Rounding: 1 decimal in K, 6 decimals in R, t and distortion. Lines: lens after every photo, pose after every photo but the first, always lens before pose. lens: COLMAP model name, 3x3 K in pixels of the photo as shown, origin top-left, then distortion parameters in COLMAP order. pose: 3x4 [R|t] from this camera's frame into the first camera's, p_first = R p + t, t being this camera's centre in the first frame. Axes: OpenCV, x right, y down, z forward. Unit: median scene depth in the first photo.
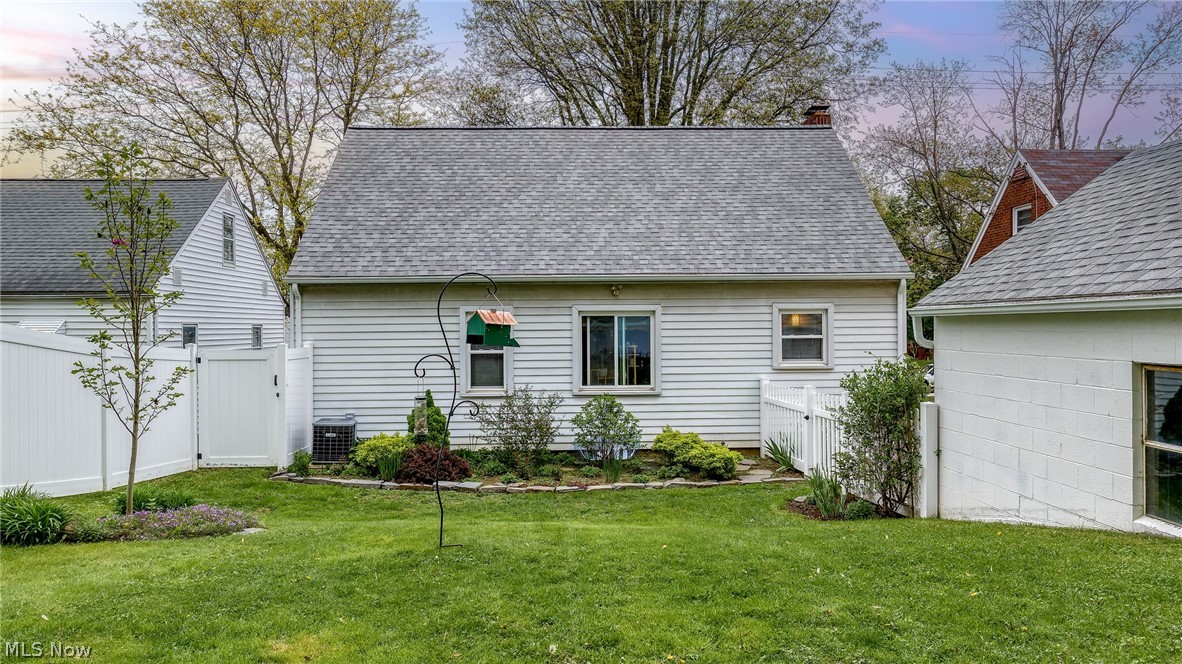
lens RADIAL K [[853.5, 0, 593.1], [0, 853.5, 329.3], [0, 0, 1]] dist [0.001890, -0.001707]
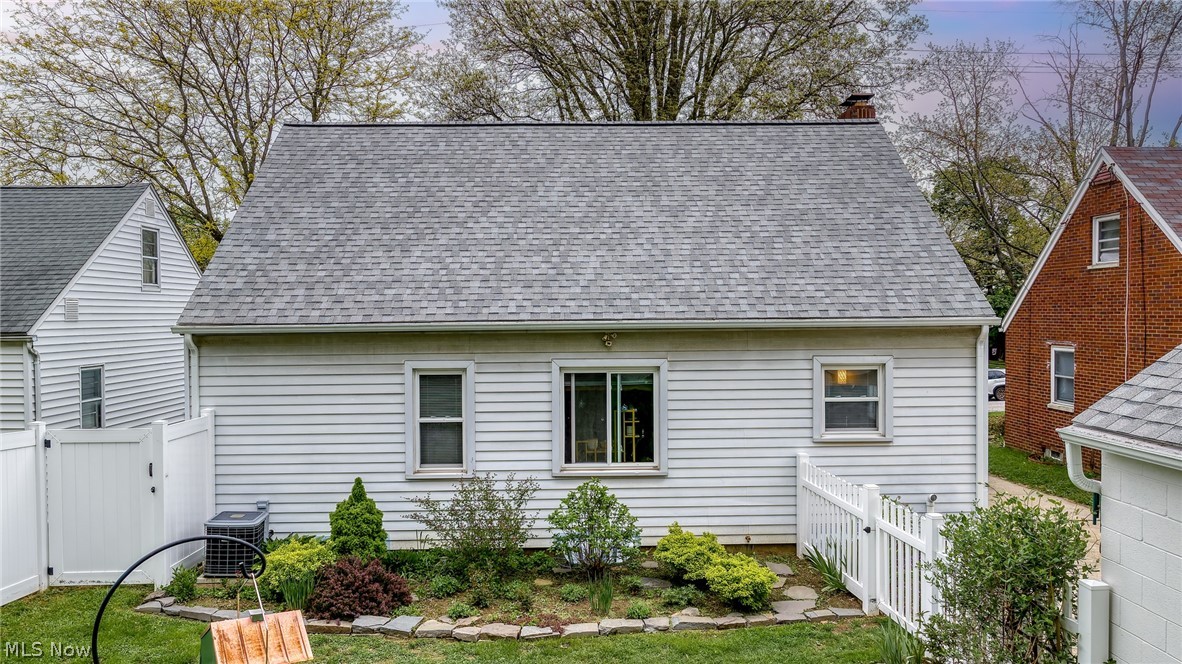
lens RADIAL K [[853.5, 0, 589.6], [0, 853.5, 331.5], [0, 0, 1]] dist [0.001890, -0.001707]
pose [[0.999895, 0.000468, -0.014493, 0.019509], [-0.000195, 0.999823, 0.018834, -0.063427], [0.014499, -0.018829, 0.999718, 0.218387]]
